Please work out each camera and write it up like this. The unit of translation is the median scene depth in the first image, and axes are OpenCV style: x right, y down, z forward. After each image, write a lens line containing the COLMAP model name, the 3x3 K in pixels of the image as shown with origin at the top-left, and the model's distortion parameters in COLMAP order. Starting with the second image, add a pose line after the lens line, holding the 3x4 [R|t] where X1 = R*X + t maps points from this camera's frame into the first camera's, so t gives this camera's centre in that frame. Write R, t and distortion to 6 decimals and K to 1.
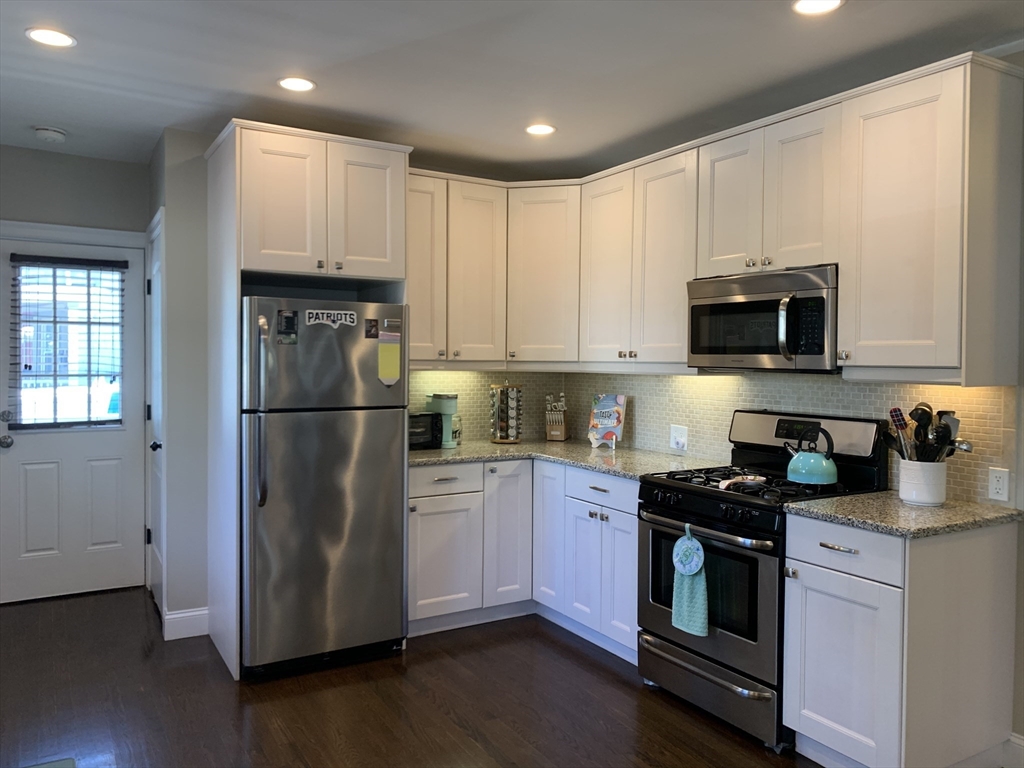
lens RADIAL K [[788.3, 0, 519.7], [0, 788.3, 377.1], [0, 0, 1]] dist [0.048978, -0.044911]
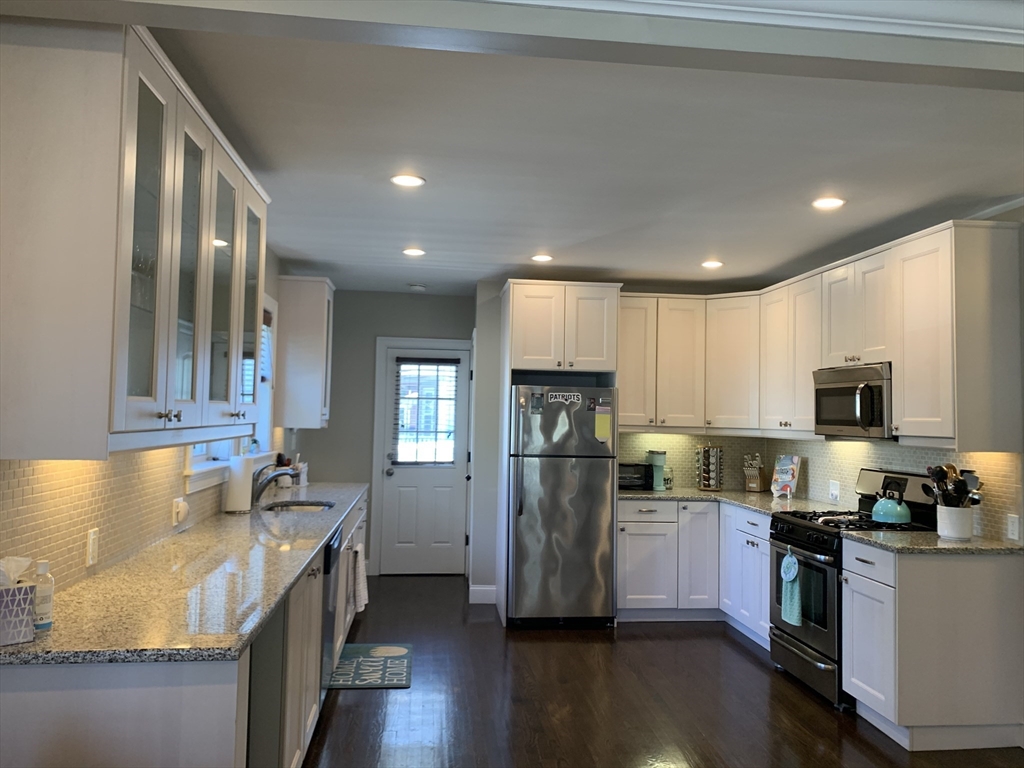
lens RADIAL K [[788.3, 0, 510.7], [0, 788.3, 384.1], [0, 0, 1]] dist [0.048978, -0.044911]
pose [[0.907343, -0.006564, -0.420340, 0.310308], [-0.023475, 0.997527, -0.066250, 0.003637], [0.419735, 0.069979, 0.904945, -0.440155]]
